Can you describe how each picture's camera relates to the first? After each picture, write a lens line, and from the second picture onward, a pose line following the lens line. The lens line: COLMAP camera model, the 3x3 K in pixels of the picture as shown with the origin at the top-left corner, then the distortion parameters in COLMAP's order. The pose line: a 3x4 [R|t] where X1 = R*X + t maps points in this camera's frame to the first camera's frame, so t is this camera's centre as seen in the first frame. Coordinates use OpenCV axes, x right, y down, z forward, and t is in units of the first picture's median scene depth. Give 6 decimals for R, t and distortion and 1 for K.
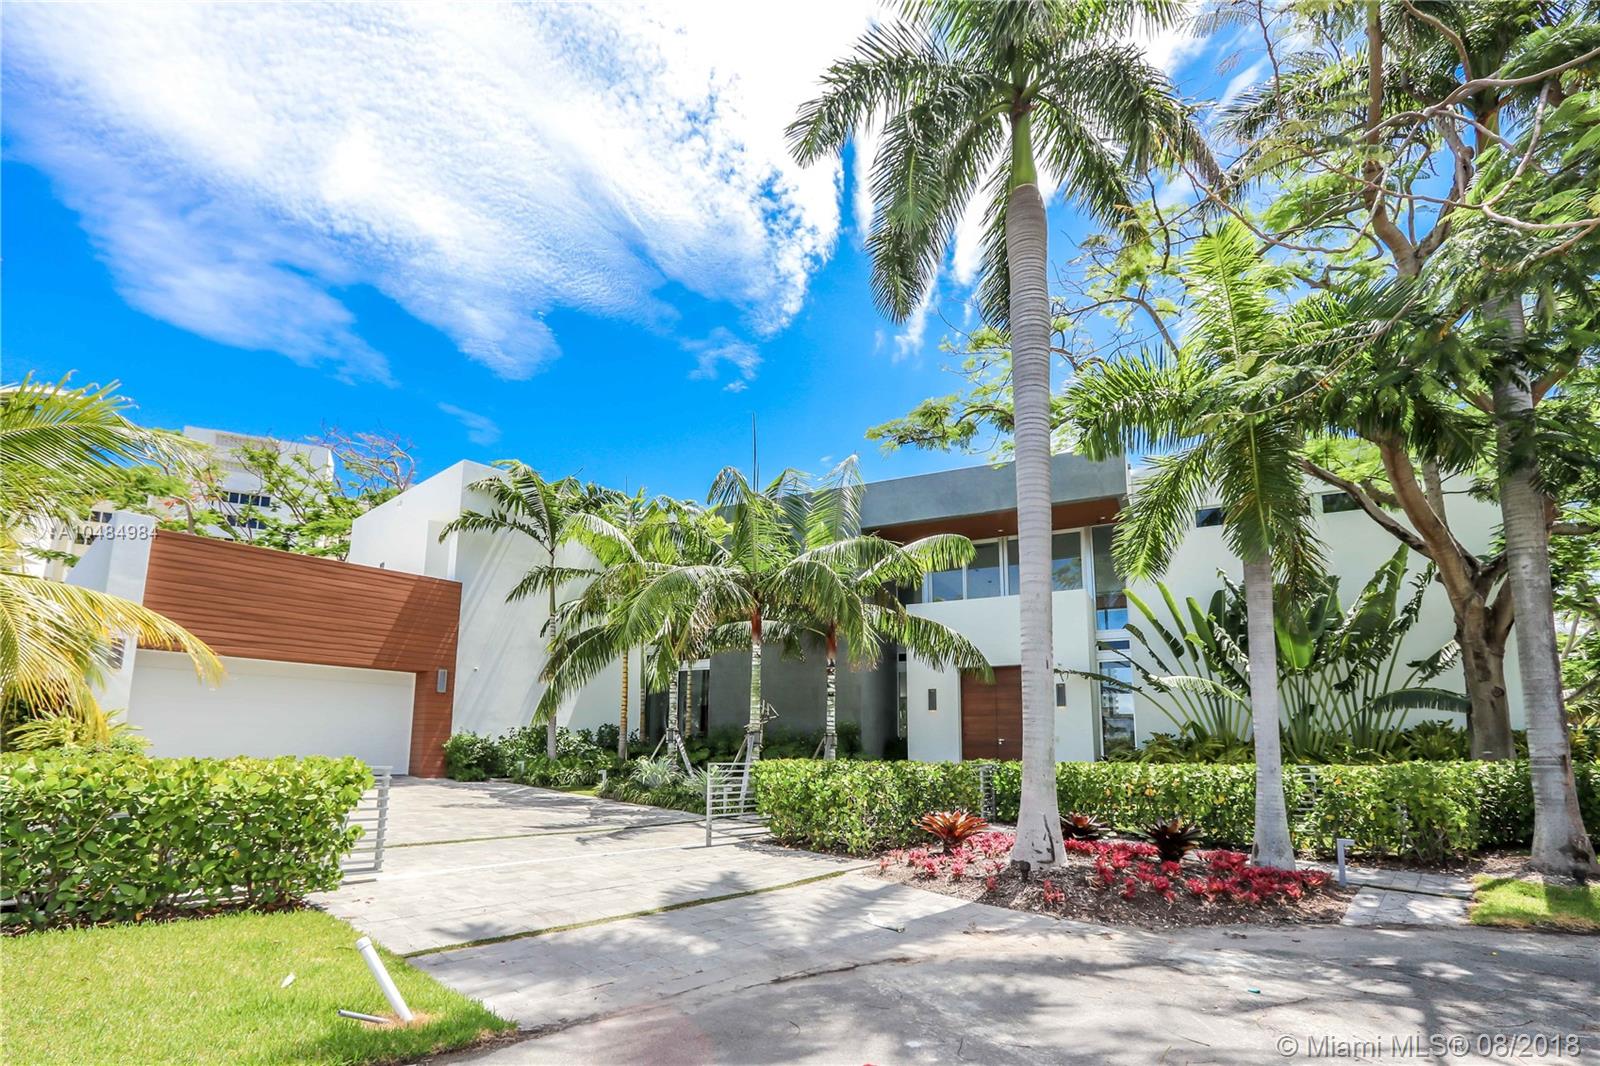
lens RADIAL K [[815.1, 0, 795.5], [0, 815.1, 633.5], [0, 0, 1]] dist [-0.001899, -0.000420]
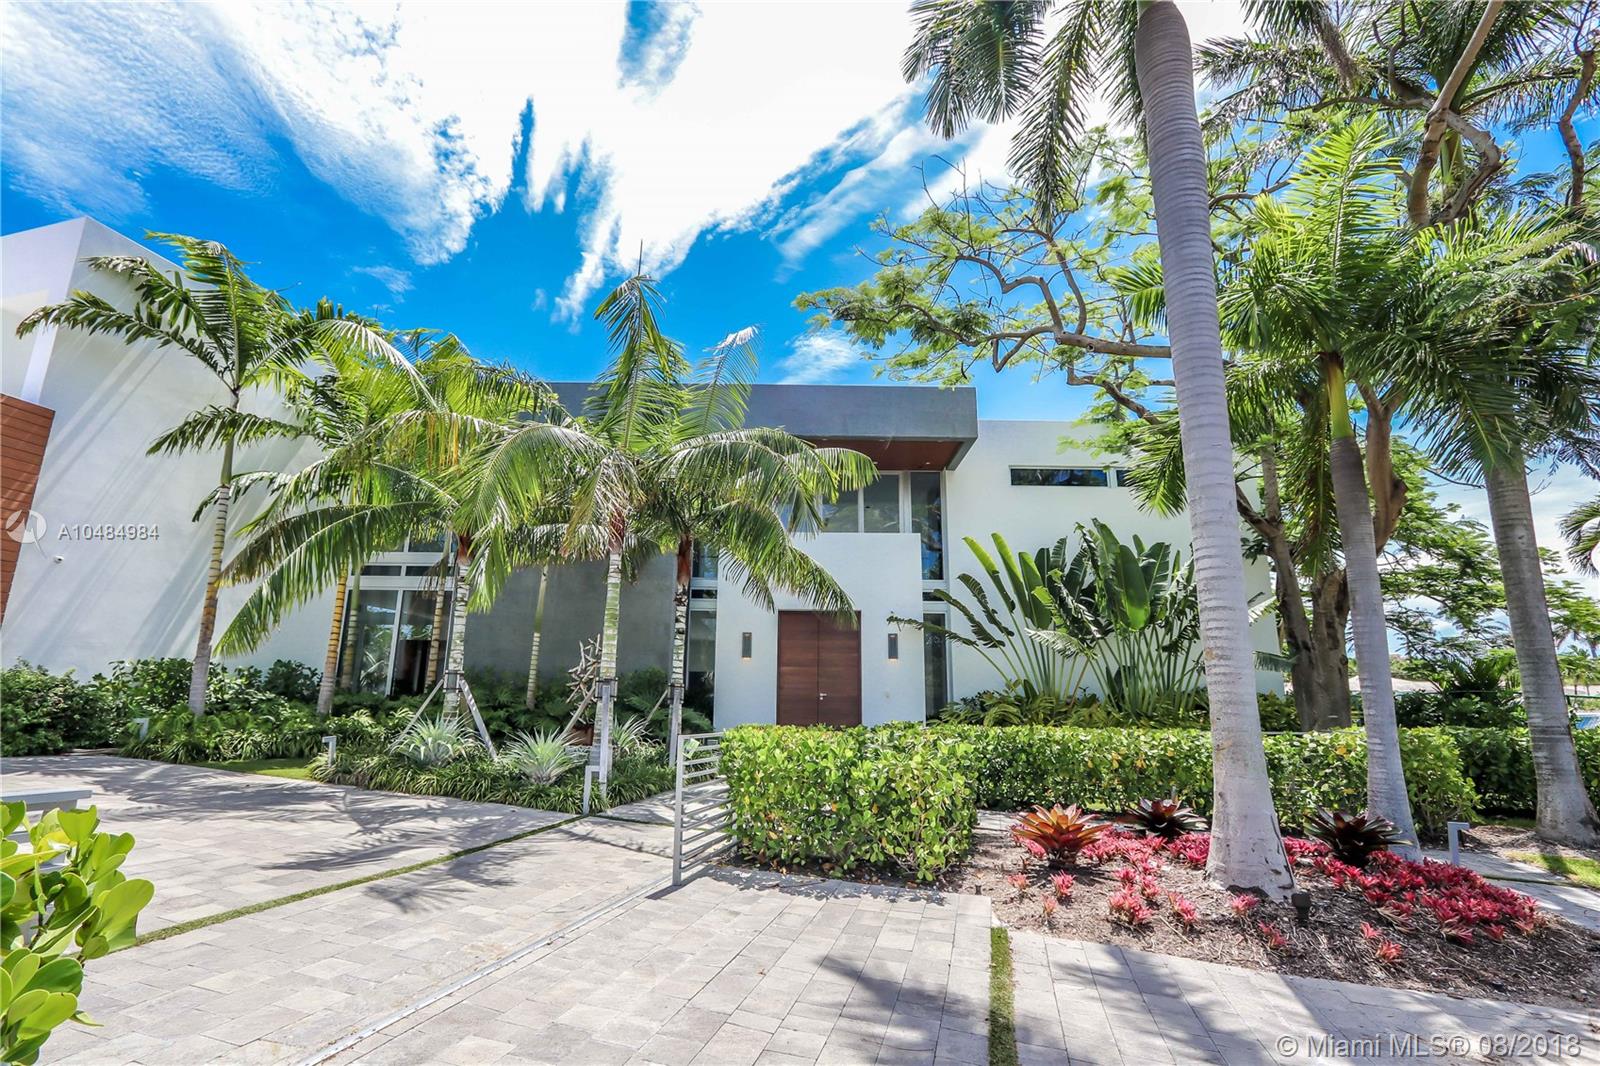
lens RADIAL K [[755.8, 0, 800.0], [0, 755.8, 533.0], [0, 0, 1]] dist [-0.005707, -0.000980]
pose [[0.890139, 0.111067, 0.441946, -0.199915], [-0.077253, 0.992584, -0.093852, 0.045061], [-0.449092, 0.049399, 0.892119, 0.349584]]
